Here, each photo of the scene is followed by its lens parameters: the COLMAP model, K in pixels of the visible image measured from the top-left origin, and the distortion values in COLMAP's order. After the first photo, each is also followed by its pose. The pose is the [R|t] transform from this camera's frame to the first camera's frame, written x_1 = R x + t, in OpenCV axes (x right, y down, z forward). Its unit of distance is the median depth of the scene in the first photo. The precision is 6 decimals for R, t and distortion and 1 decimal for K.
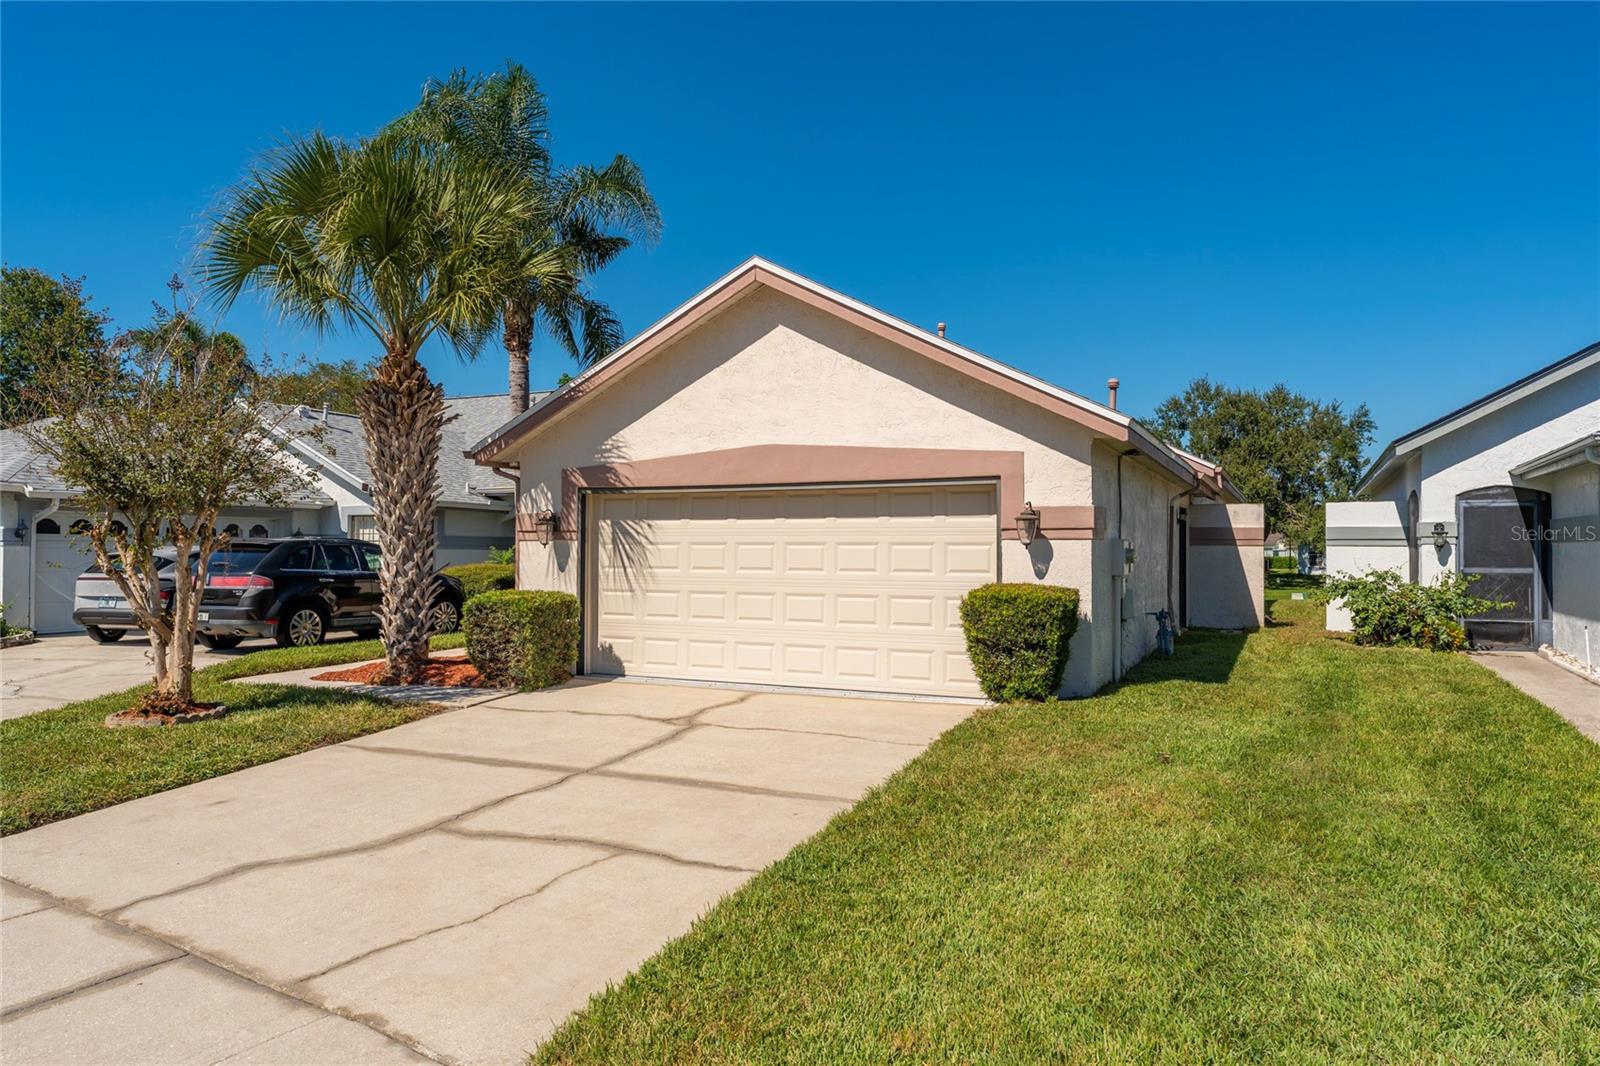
lens RADIAL K [[1063.8, 0, 790.9], [0, 1063.8, 546.8], [0, 0, 1]] dist [-0.000929, -0.000668]
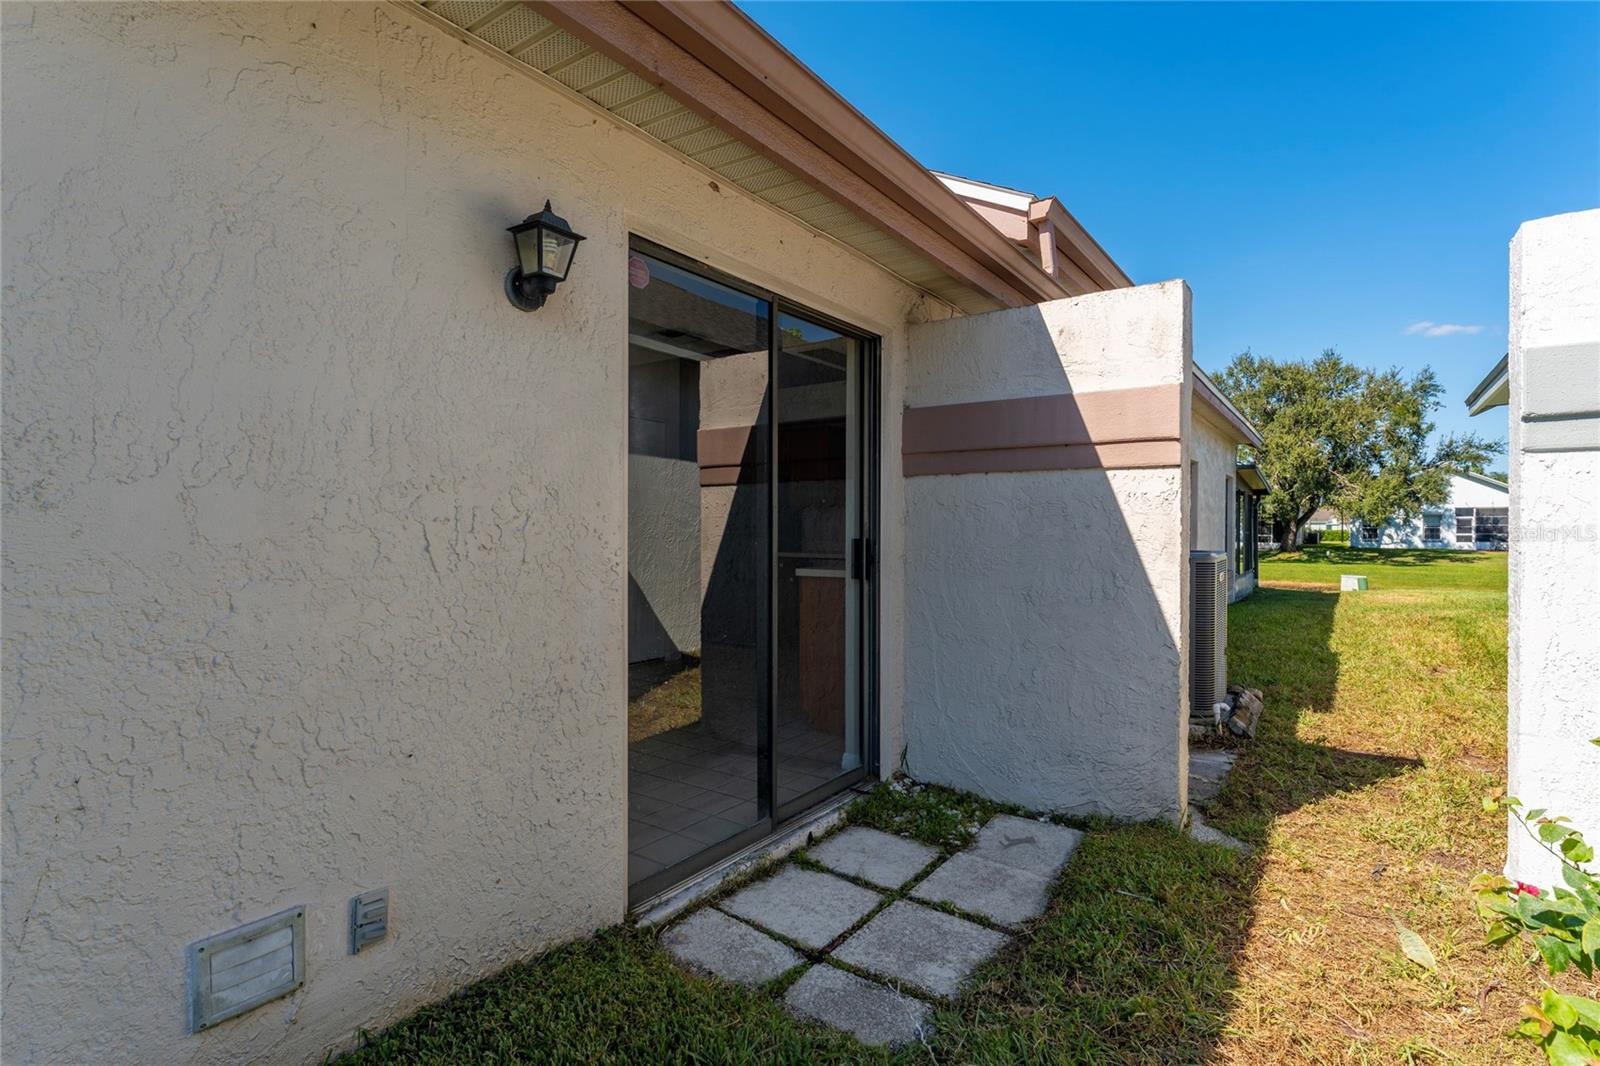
lens RADIAL K [[756.8, 0, 801.1], [0, 756.8, 535.1], [0, 0, 1]] dist [-0.002851, 0.000599]
pose [[0.983228, -0.001061, -0.182378, 0.487197], [0.003732, 0.999891, 0.014299, 0.014346], [0.182343, -0.014740, 0.983125, 1.021675]]
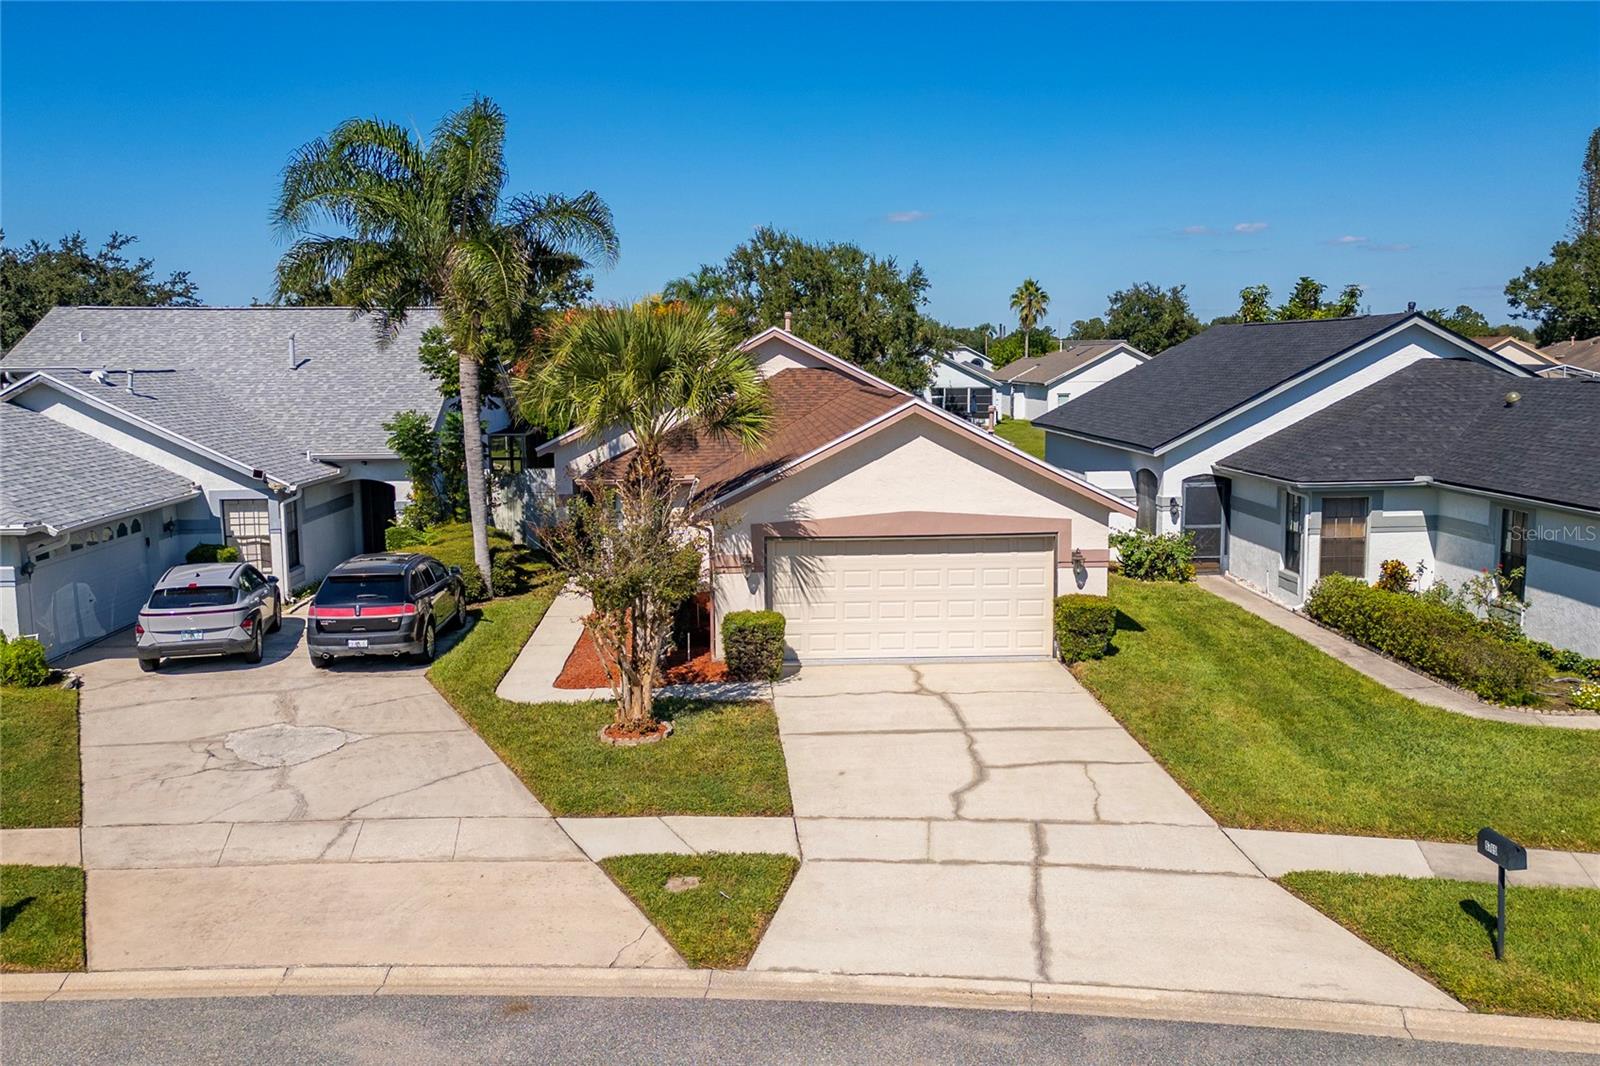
lens RADIAL K [[1348.3, 0, 795.1], [0, 1348.3, 521.3], [0, 0, 1]] dist [0.071440, -0.074824]
pose [[0.883783, -0.069441, 0.462716, -0.826434], [0.009597, 0.991408, 0.130453, -0.257168], [-0.467799, -0.110852, 0.876856, -0.511528]]
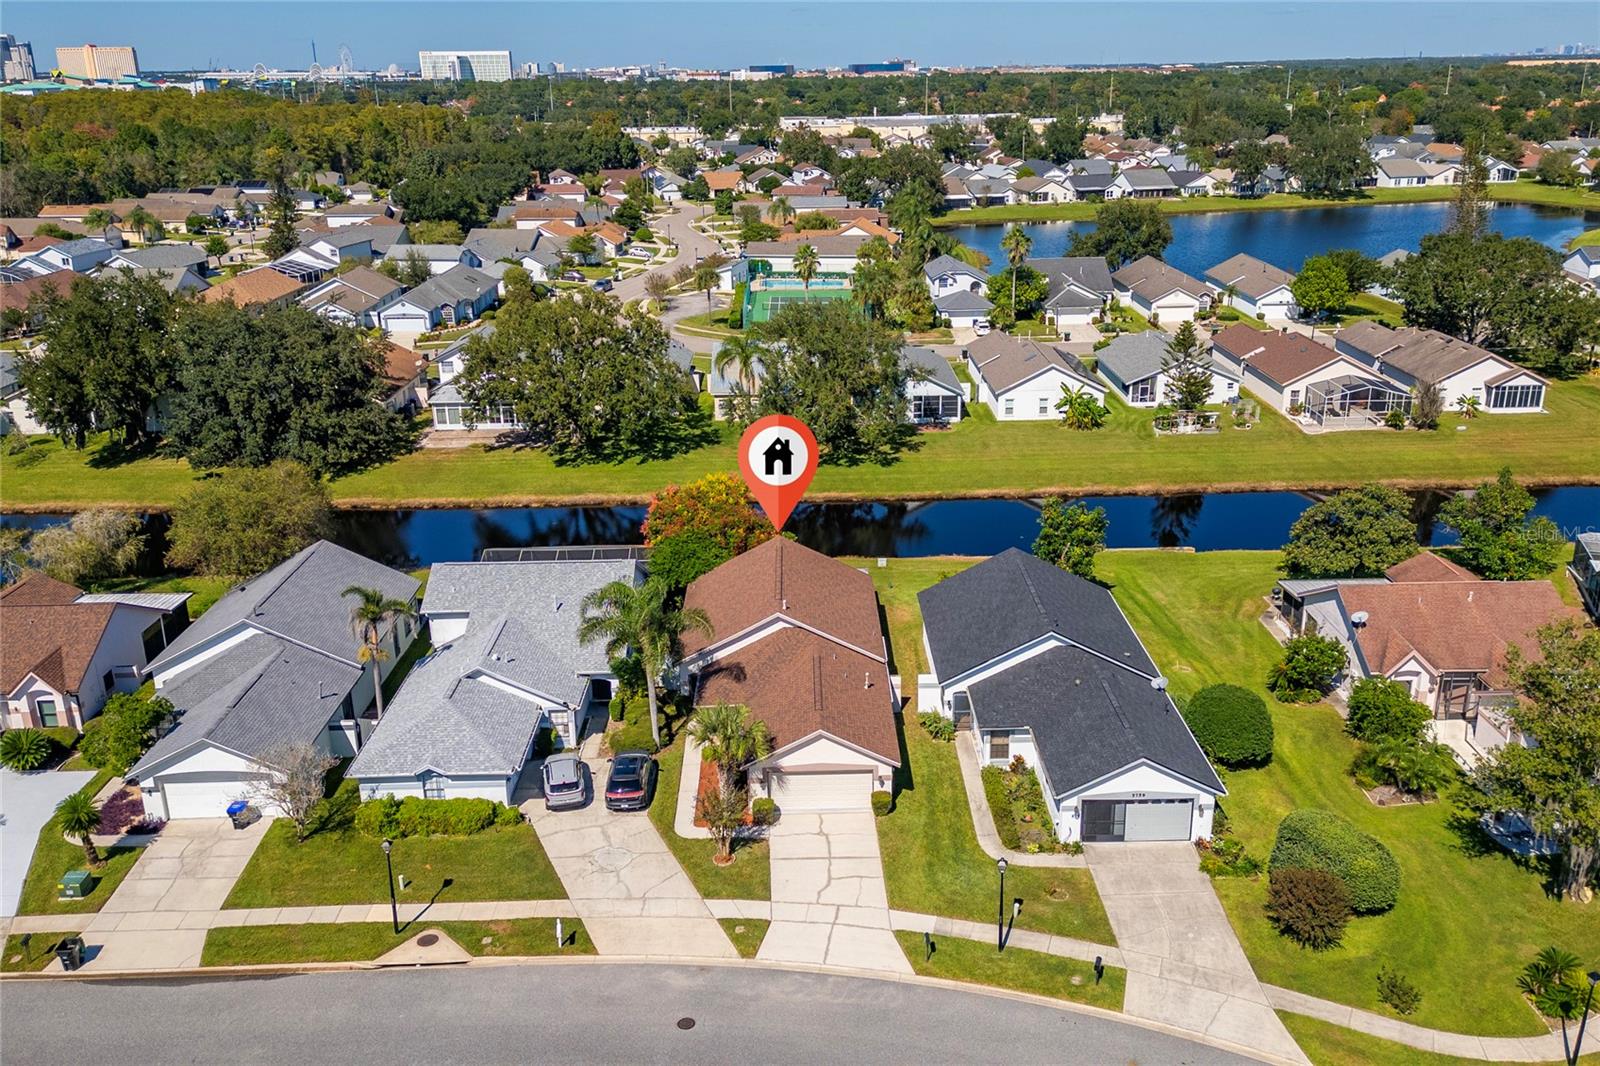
lens RADIAL K [[1348.3, 0, 793.5], [0, 1348.3, 524.5], [0, 0, 1]] dist [0.071440, -0.074824]
pose [[0.901175, -0.158678, 0.403367, -1.657581], [0.019860, 0.944722, 0.327269, -2.135983], [-0.433000, -0.286916, 0.854512, -2.574956]]
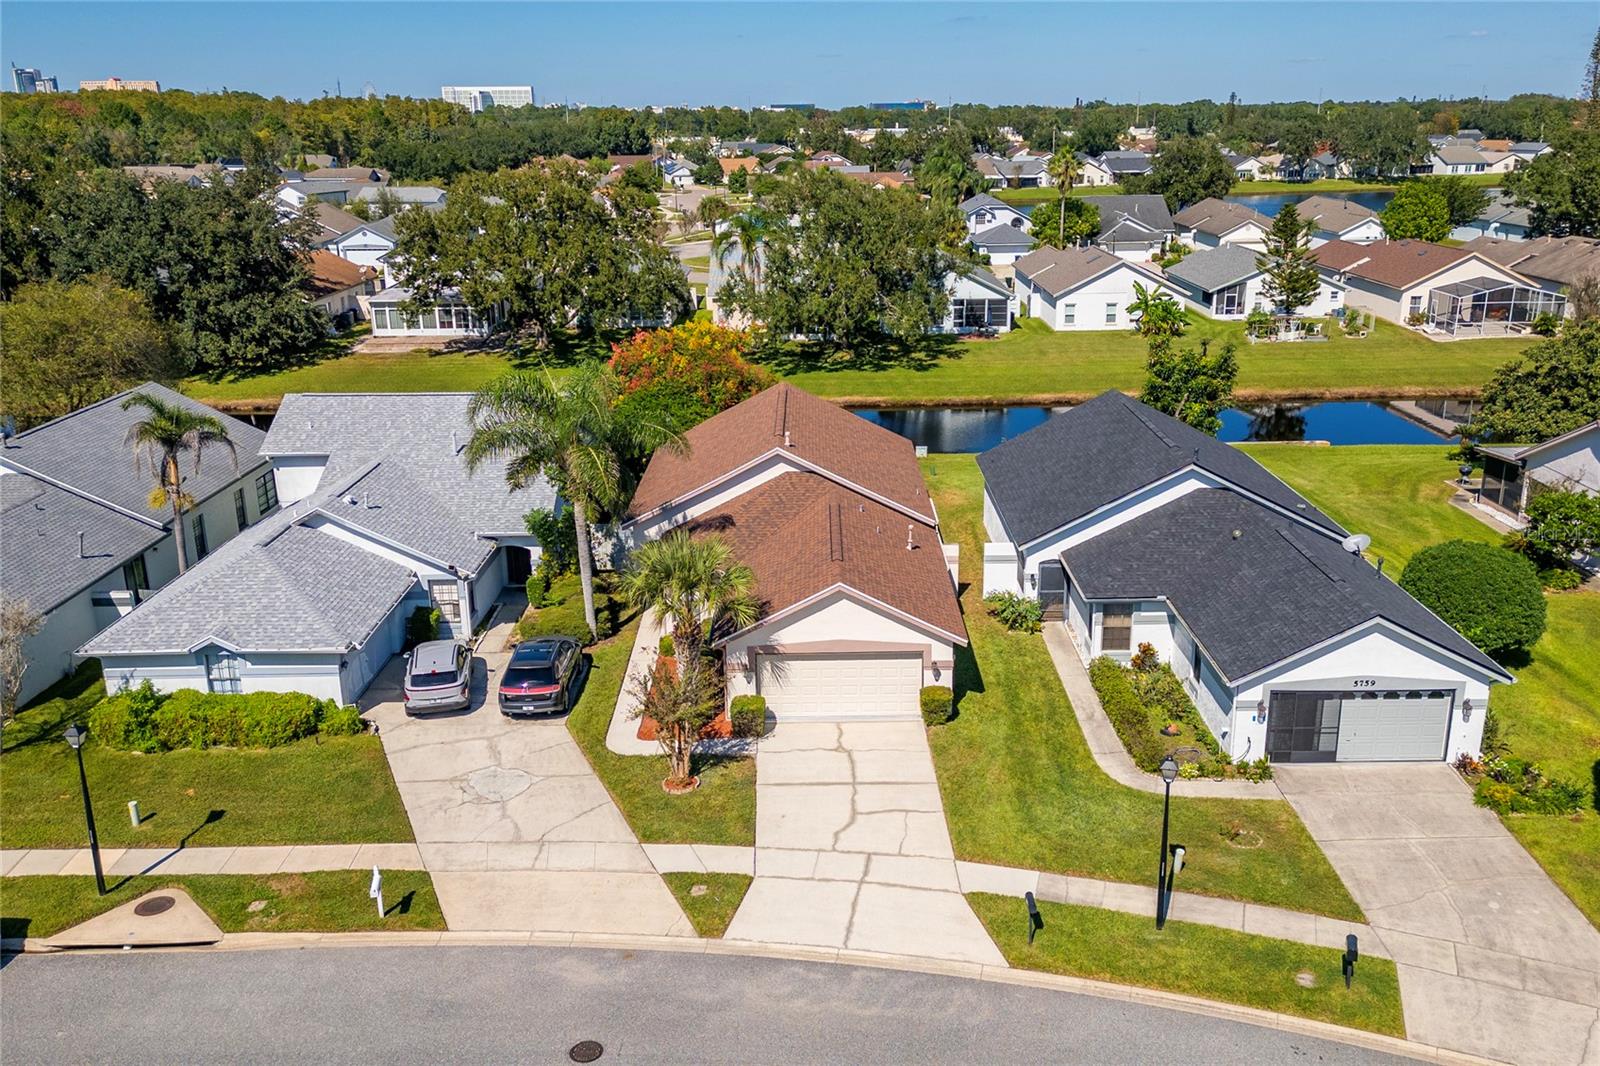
lens RADIAL K [[1348.3, 0, 809.8], [0, 1348.3, 524.8], [0, 0, 1]] dist [0.071440, -0.074824]
pose [[0.902733, -0.139253, 0.407039, -1.102167], [0.012261, 0.954106, 0.299219, -1.068131], [-0.430026, -0.265124, 0.863010, -1.429440]]
